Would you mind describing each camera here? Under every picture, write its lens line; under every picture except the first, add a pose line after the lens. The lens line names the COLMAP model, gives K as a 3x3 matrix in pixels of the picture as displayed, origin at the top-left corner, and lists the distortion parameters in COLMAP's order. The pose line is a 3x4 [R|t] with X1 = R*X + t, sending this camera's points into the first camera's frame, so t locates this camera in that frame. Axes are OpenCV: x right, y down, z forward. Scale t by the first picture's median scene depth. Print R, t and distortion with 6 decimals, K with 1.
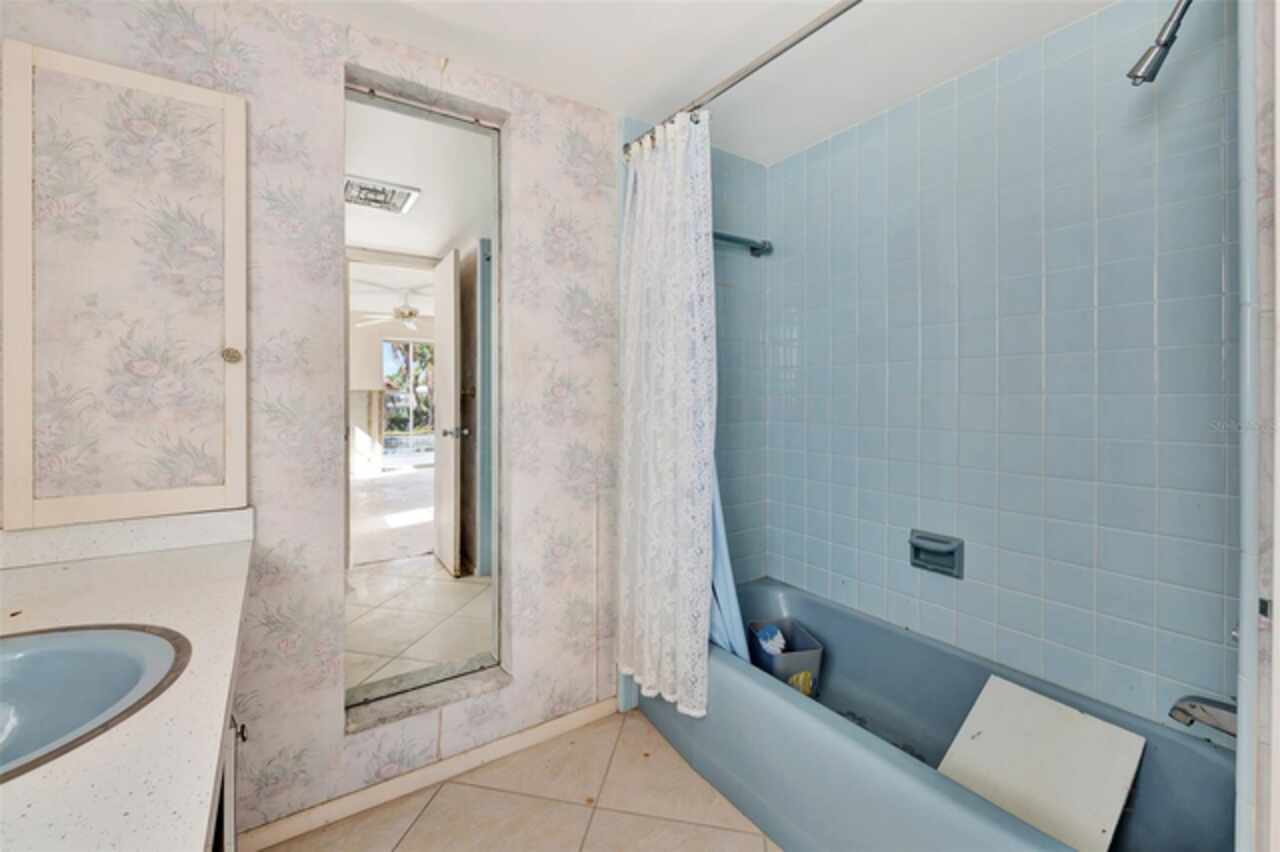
lens RADIAL K [[532.5, 0, 623.1], [0, 532.5, 398.8], [0, 0, 1]] dist [-0.000265, -0.000028]
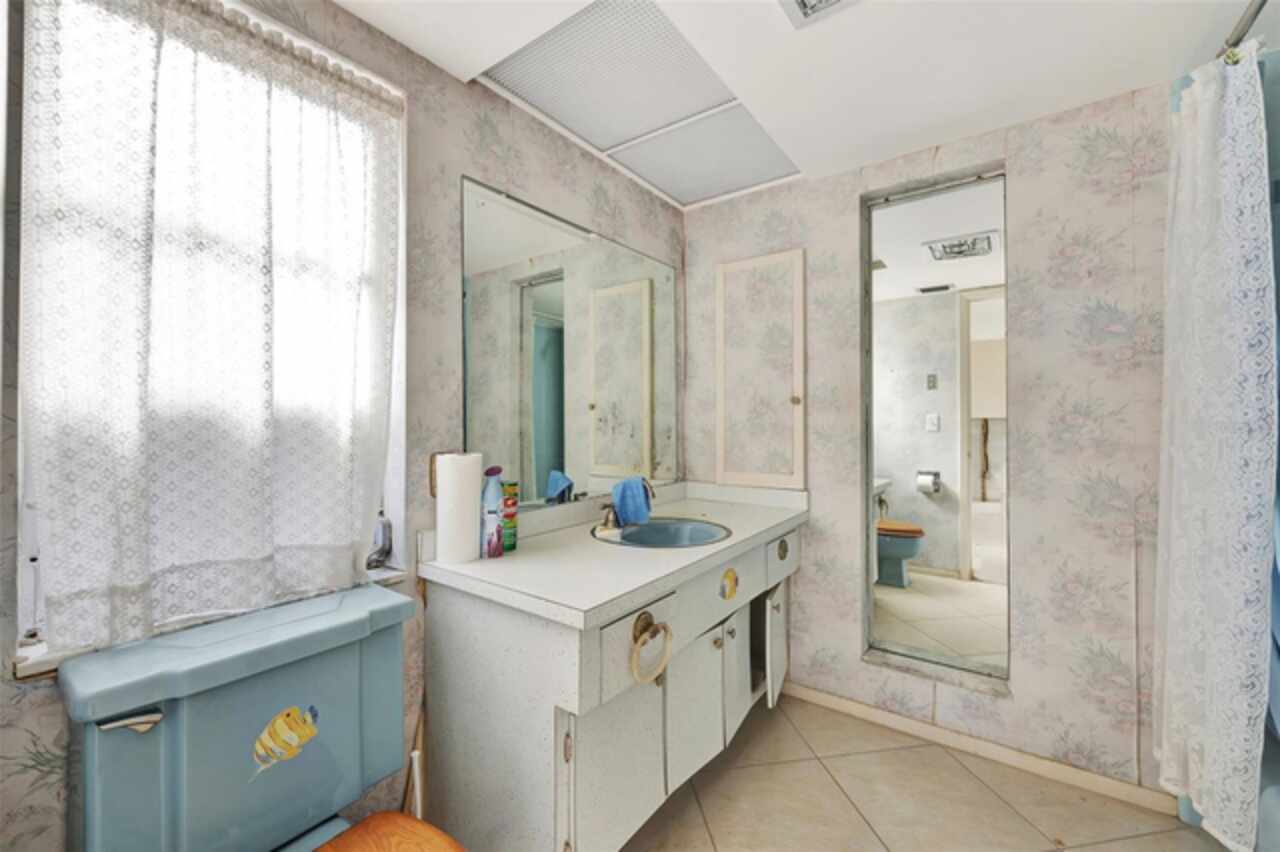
lens RADIAL K [[518.3, 0, 637.1], [0, 518.3, 418.4], [0, 0, 1]] dist [0.000217, 0.000198]
pose [[0.344293, -0.008193, -0.938827, 0.532259], [-0.004742, 0.999934, -0.010465, -0.002441], [0.938850, 0.008055, 0.344231, -0.047071]]
